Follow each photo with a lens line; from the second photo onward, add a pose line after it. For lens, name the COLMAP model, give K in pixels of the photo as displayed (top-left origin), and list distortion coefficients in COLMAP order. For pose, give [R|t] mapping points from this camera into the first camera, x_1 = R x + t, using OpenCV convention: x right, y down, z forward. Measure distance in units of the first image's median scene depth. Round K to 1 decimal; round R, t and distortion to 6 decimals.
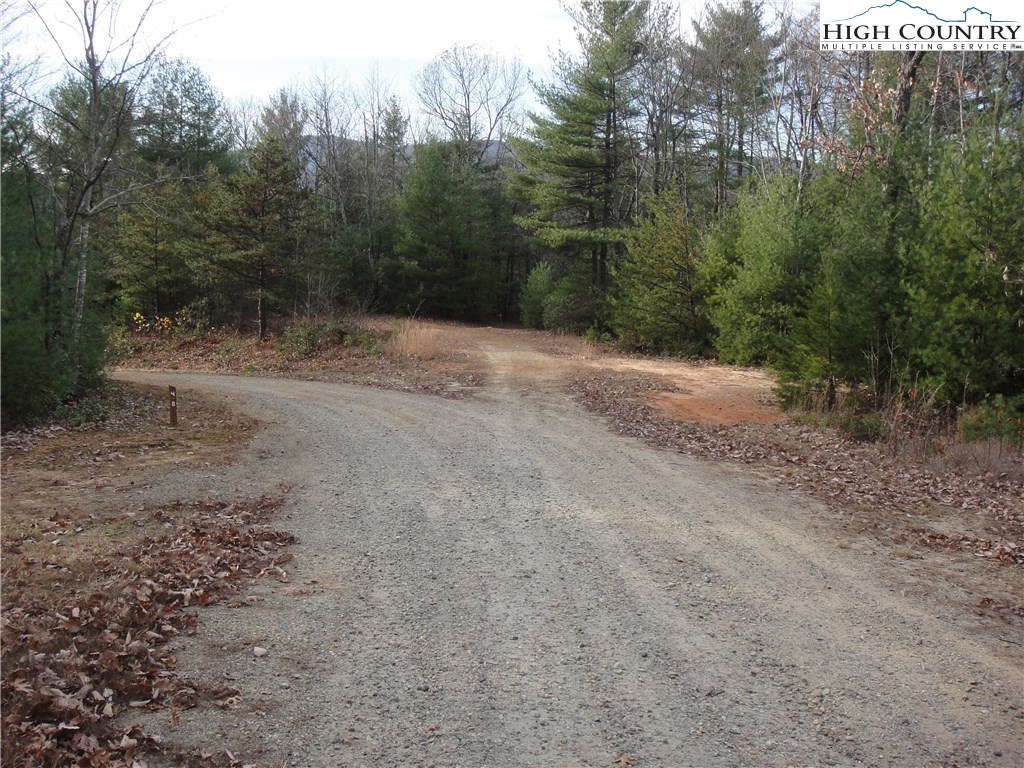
lens RADIAL K [[1111.2, 0, 512.0], [0, 1111.2, 384.0], [0, 0, 1]] dist [-0.157621, 0.013612]
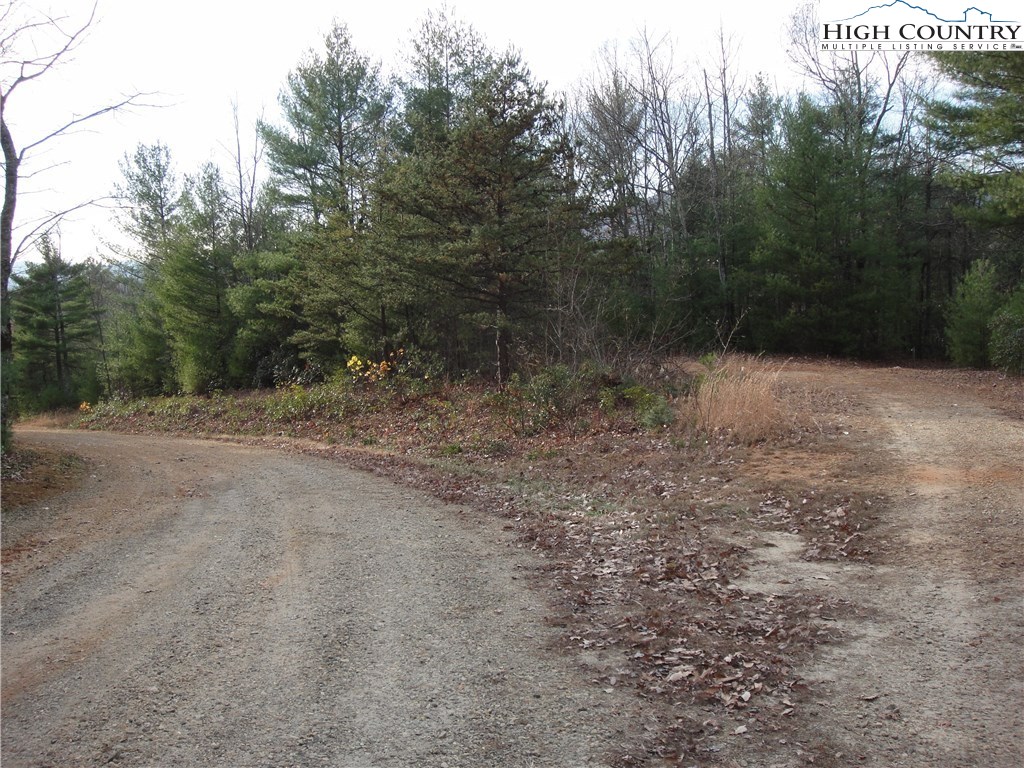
lens RADIAL K [[1111.2, 0, 512.0], [0, 1111.2, 384.0], [0, 0, 1]] dist [-0.157621, 0.013612]
pose [[0.935447, -0.017326, -0.353043, -0.006038], [0.002934, 0.999144, -0.041259, -0.015506], [0.353455, 0.037560, 0.934697, 0.320144]]
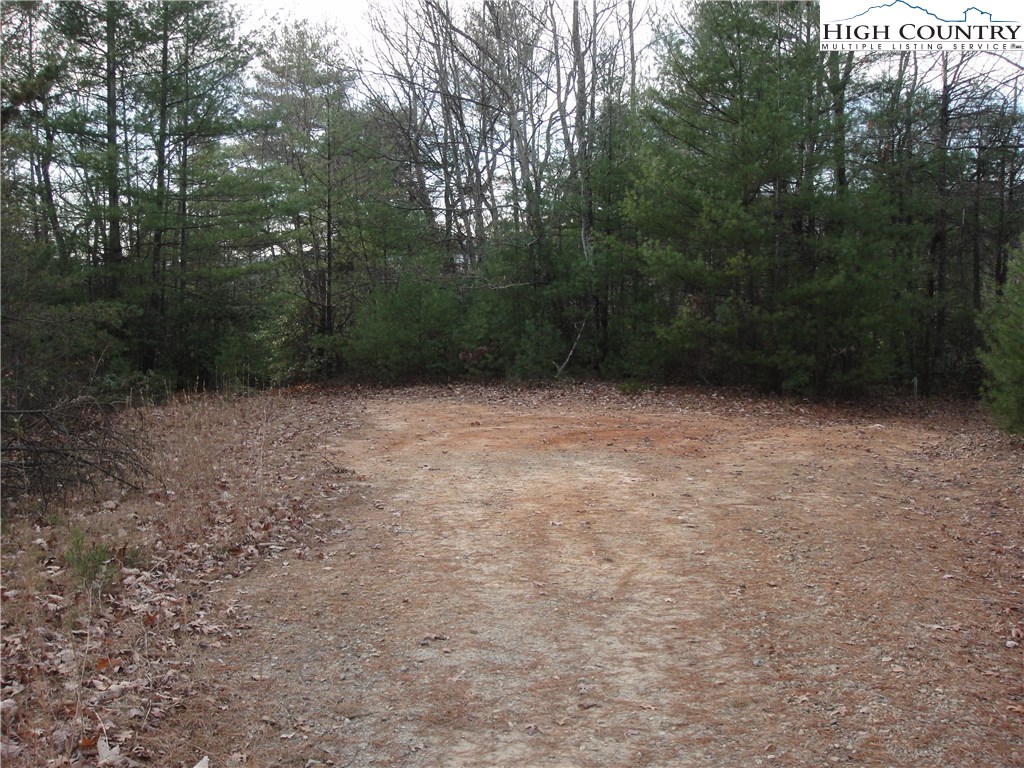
lens RADIAL K [[1111.2, 0, 512.0], [0, 1111.2, 384.0], [0, 0, 1]] dist [-0.157621, 0.013612]
pose [[0.932708, 0.002483, -0.360623, -0.004621], [-0.019562, 0.998852, -0.043716, -0.046224], [0.360101, 0.047829, 0.931687, 0.653054]]
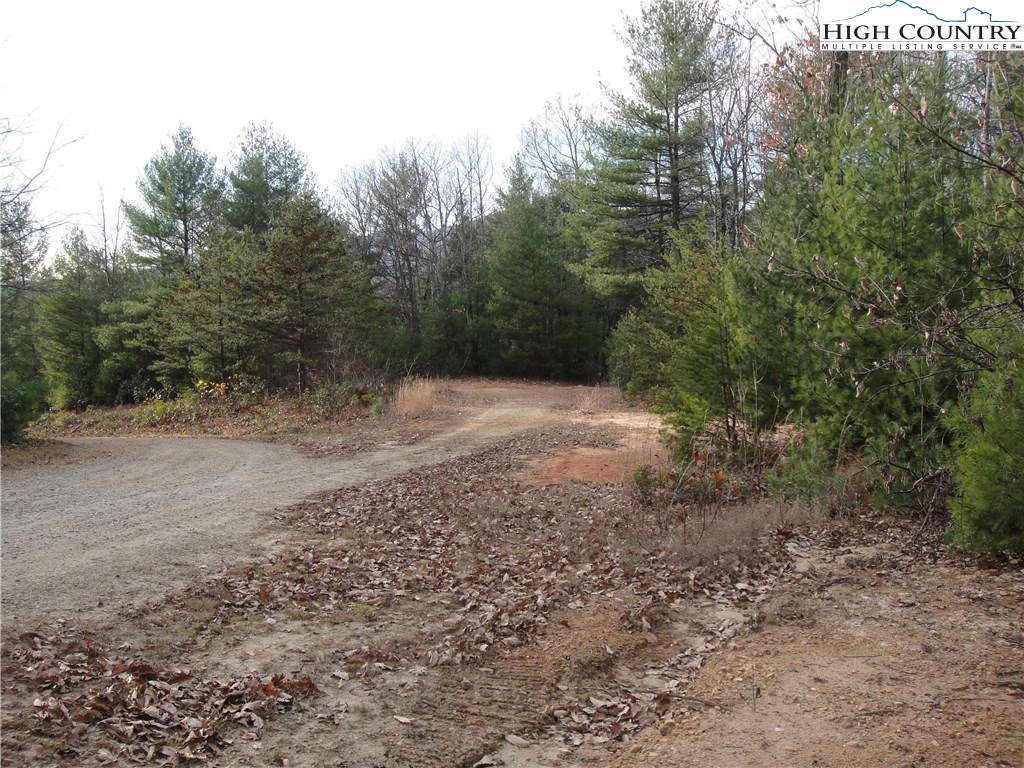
lens RADIAL K [[1111.2, 0, 512.0], [0, 1111.2, 384.0], [0, 0, 1]] dist [-0.157621, 0.013612]
pose [[0.980201, -0.028697, -0.195917, 0.104950], [0.016779, 0.997921, -0.062224, 0.004839], [0.197295, 0.057705, 0.978644, 0.066711]]
